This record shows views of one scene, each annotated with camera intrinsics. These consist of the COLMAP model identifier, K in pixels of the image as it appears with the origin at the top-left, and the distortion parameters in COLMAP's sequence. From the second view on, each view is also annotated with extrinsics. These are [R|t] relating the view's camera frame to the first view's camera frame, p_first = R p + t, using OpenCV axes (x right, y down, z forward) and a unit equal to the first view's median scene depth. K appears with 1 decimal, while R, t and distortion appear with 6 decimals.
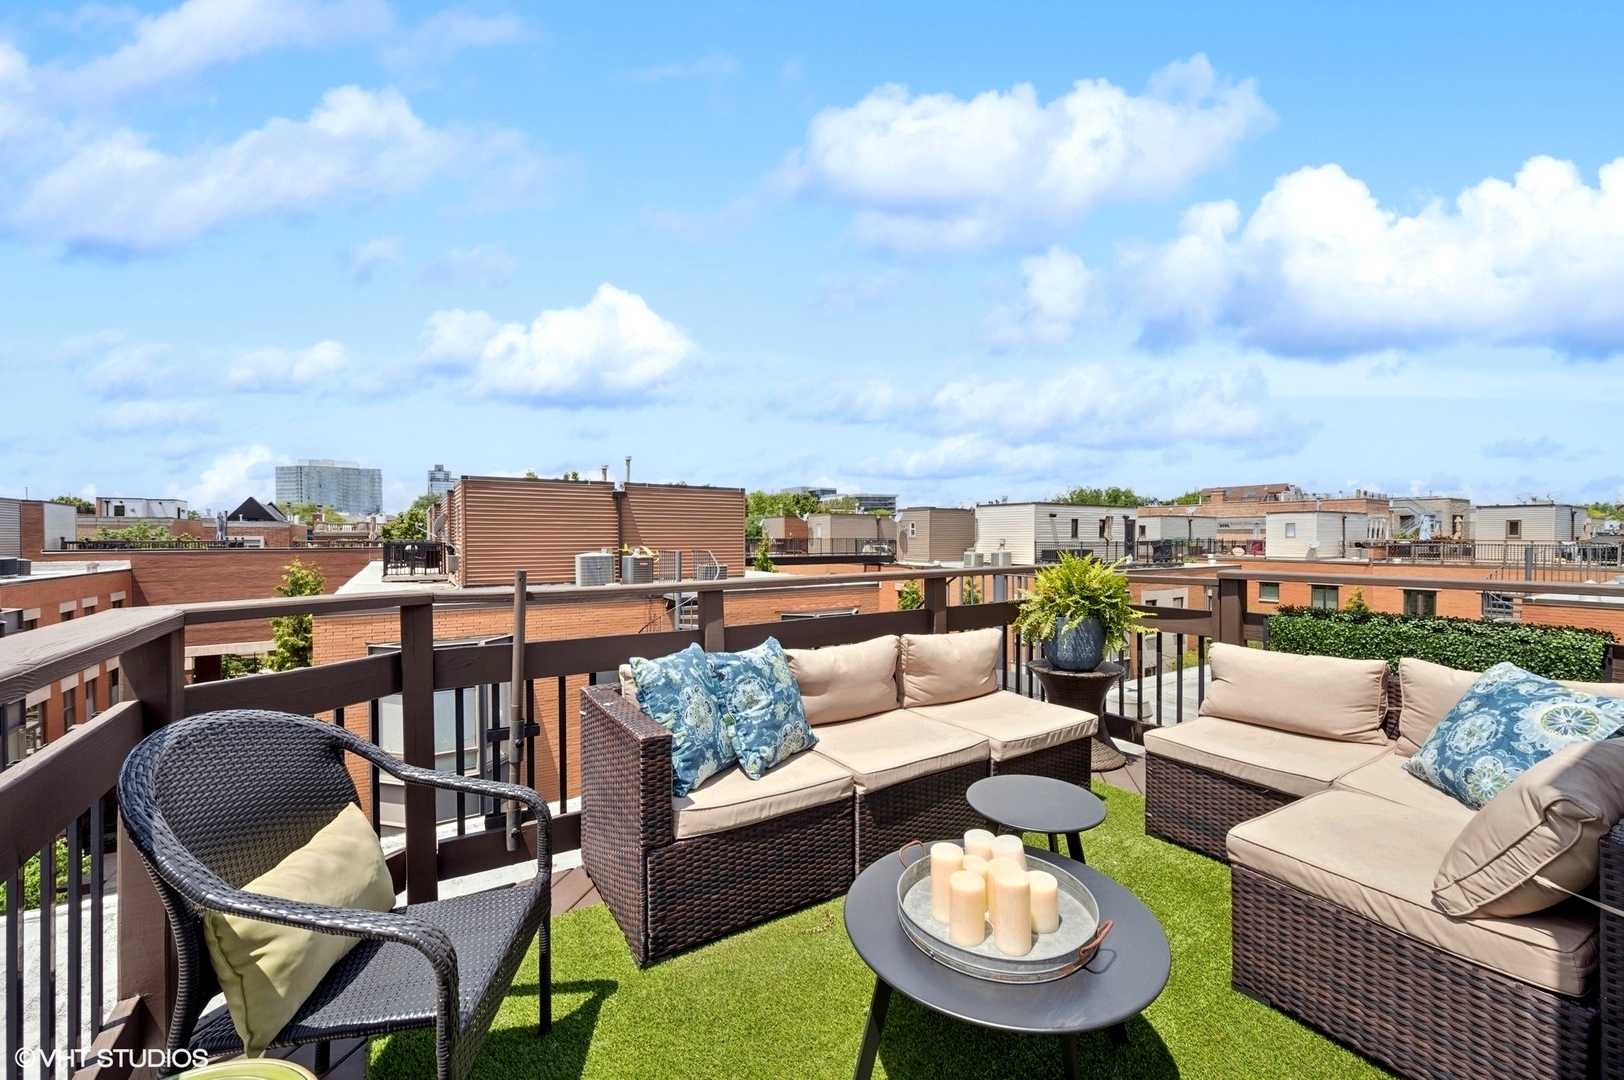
lens RADIAL K [[641.9, 0, 798.3], [0, 641.9, 558.4], [0, 0, 1]] dist [0.000180, -0.000027]
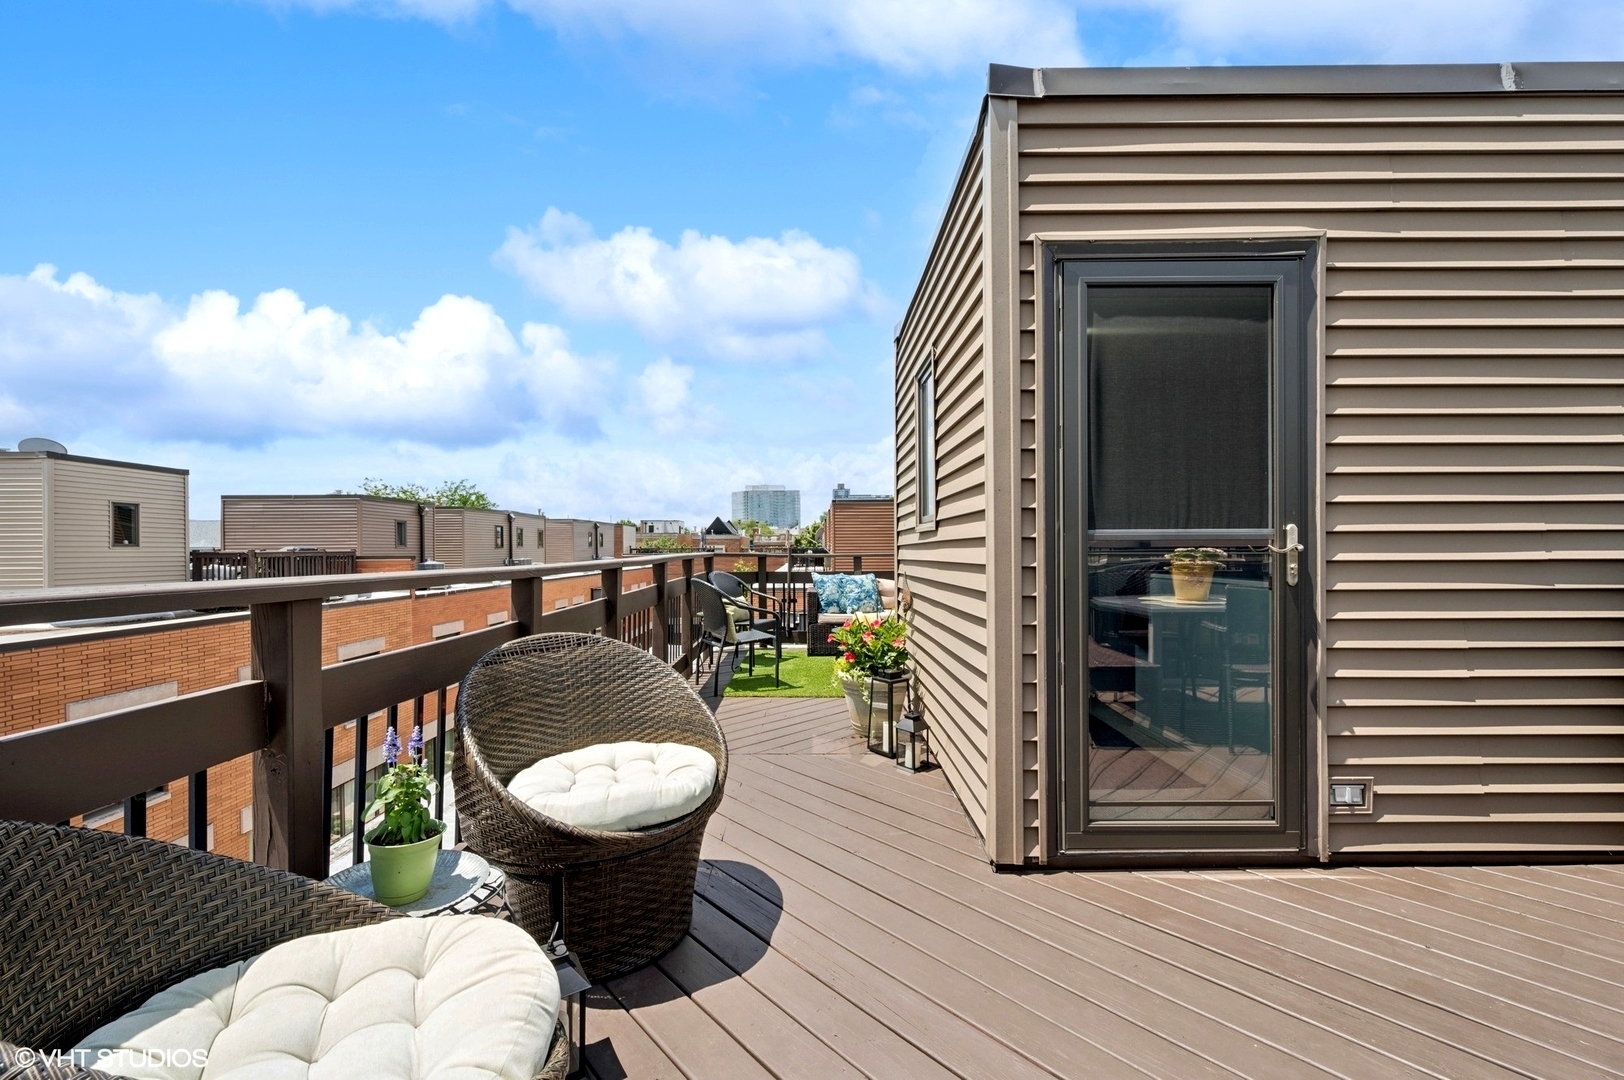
lens RADIAL K [[641.9, 0, 811.2], [0, 641.9, 544.6], [0, 0, 1]] dist [0.000180, -0.000027]
pose [[0.847897, -0.005830, -0.530129, 0.072194], [-0.012348, 0.999451, -0.030741, 0.005196], [0.530017, 0.032611, 0.847360, -0.088602]]
